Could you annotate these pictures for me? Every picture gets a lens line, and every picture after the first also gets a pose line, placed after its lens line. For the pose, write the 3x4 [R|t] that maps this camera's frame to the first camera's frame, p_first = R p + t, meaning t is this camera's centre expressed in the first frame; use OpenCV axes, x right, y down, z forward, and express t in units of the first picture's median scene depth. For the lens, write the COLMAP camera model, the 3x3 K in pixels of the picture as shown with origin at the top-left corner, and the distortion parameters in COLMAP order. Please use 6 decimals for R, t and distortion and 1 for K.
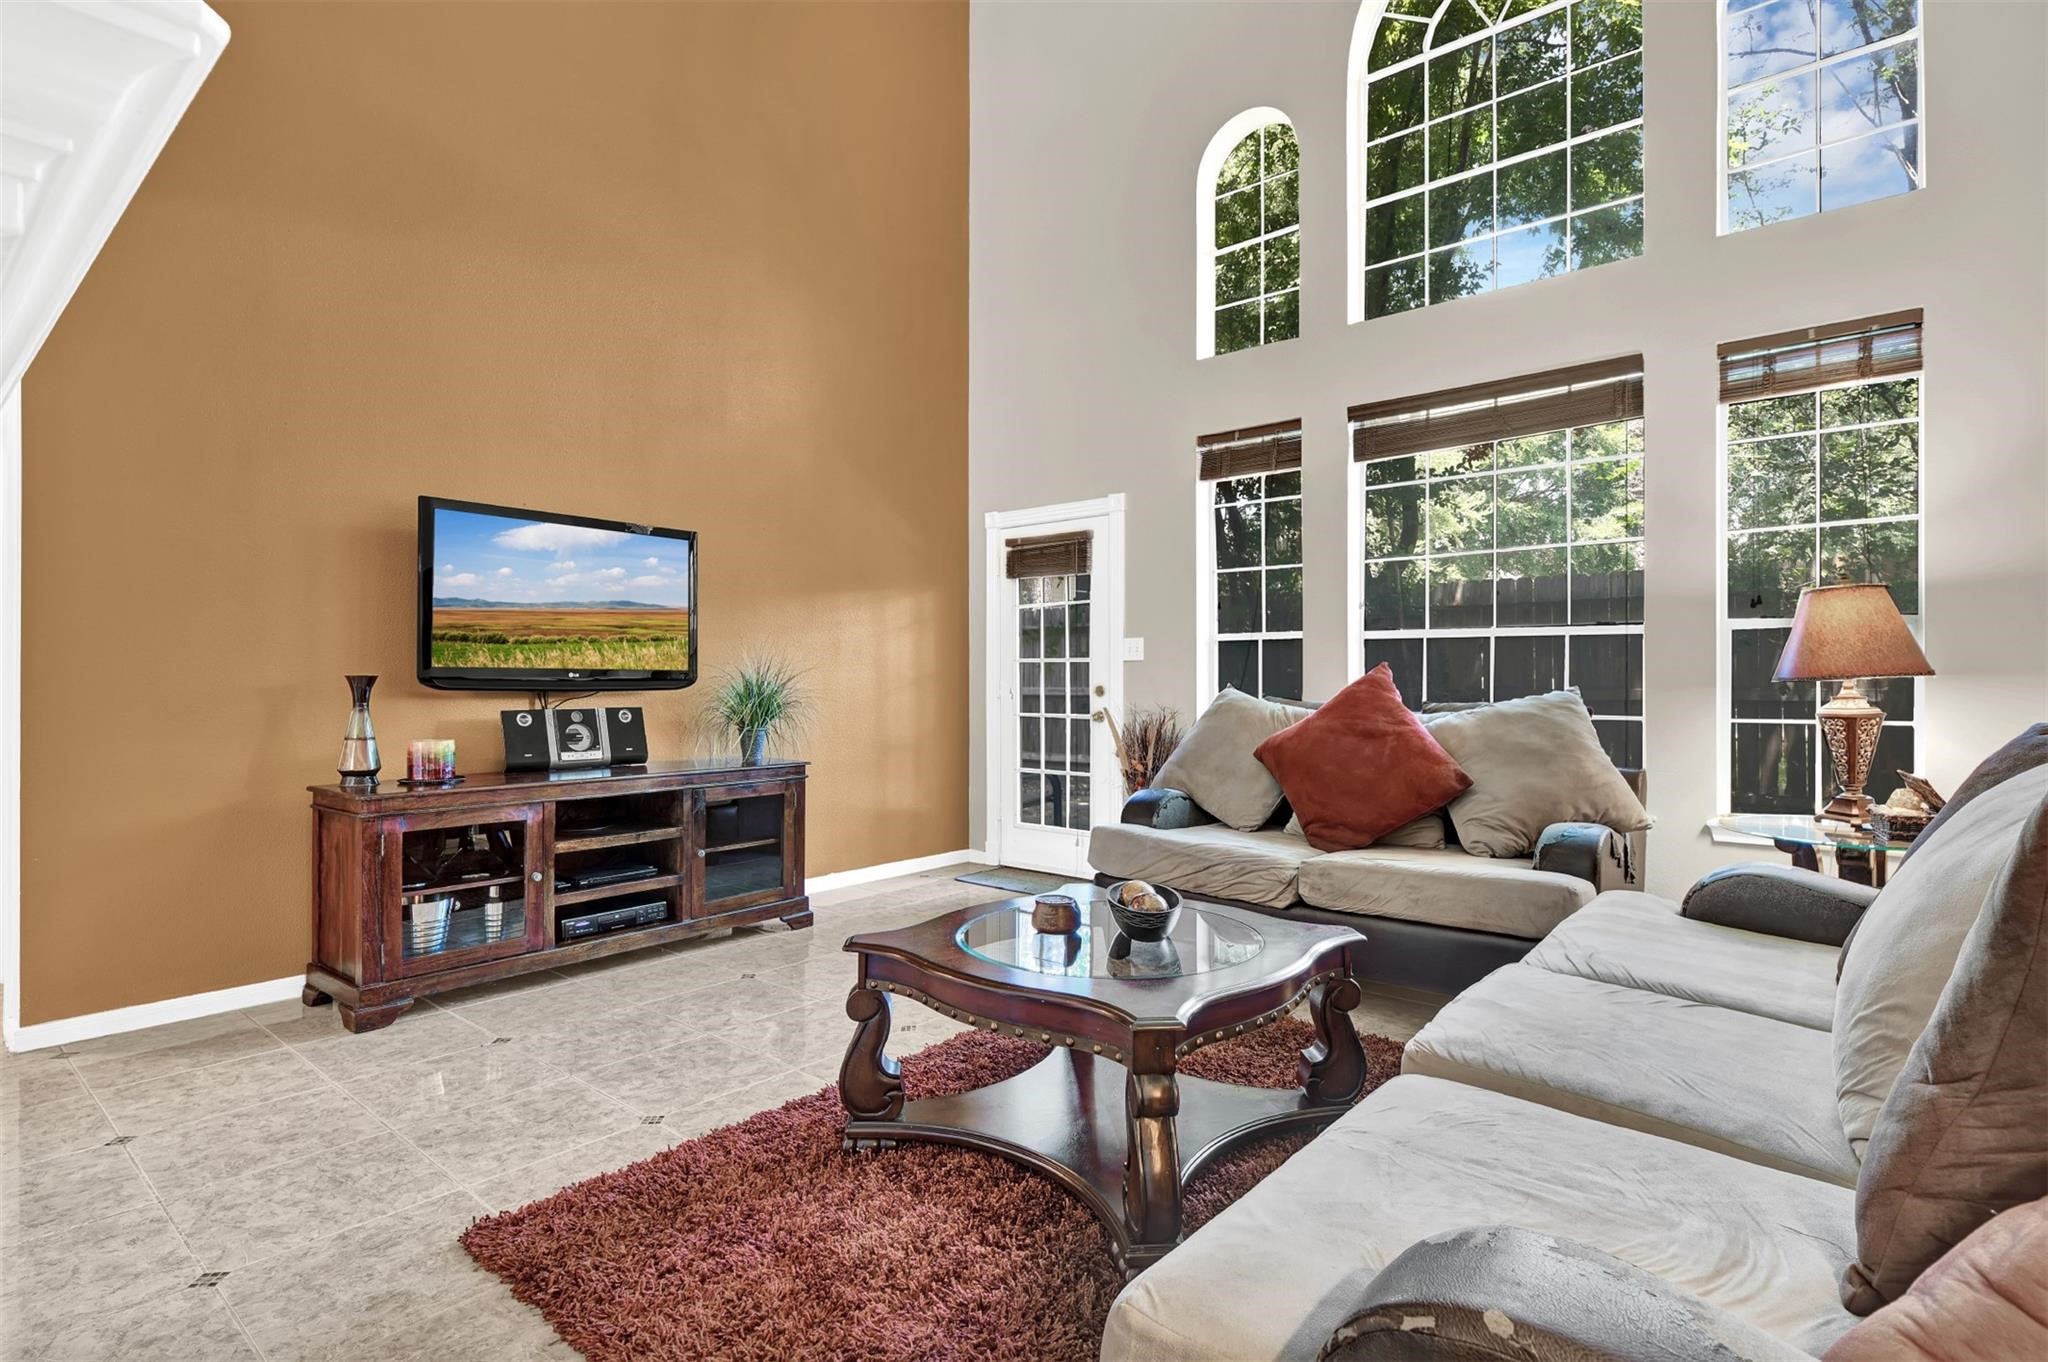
lens RADIAL K [[994.9, 0, 1024.4], [0, 994.9, 674.7], [0, 0, 1]] dist [-0.001919, -0.000375]
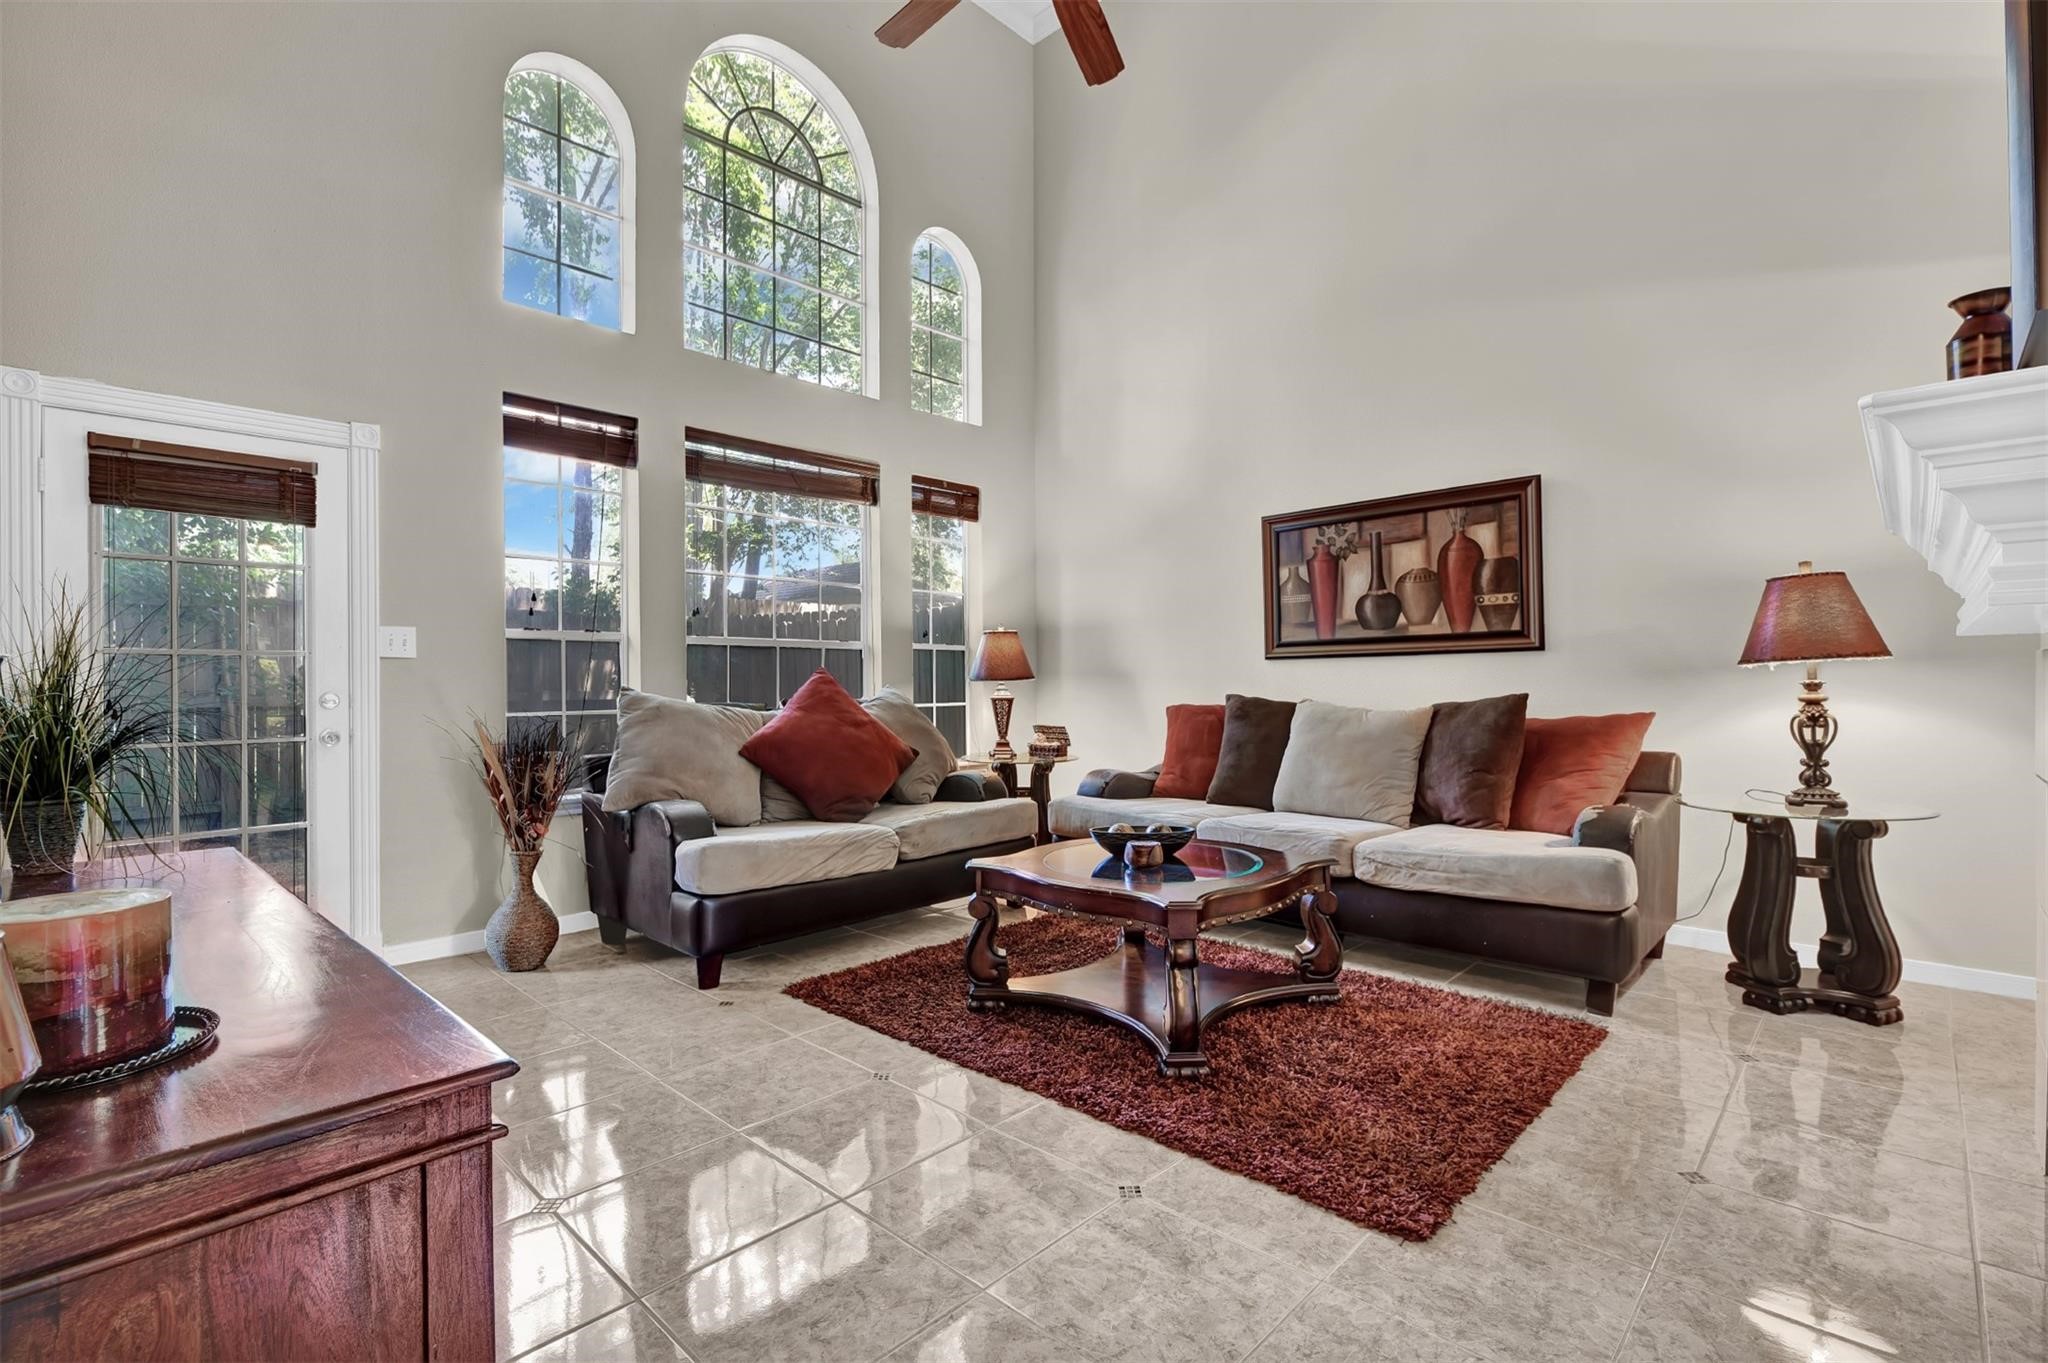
lens RADIAL K [[947.3, 0, 1028.7], [0, 947.3, 685.2], [0, 0, 1]] dist [-0.001980, -0.000091]
pose [[0.053200, -0.000804, 0.998584, -0.700416], [0.003151, 0.999995, 0.000638, 0.008081], [-0.998579, 0.003112, 0.053203, 0.615755]]
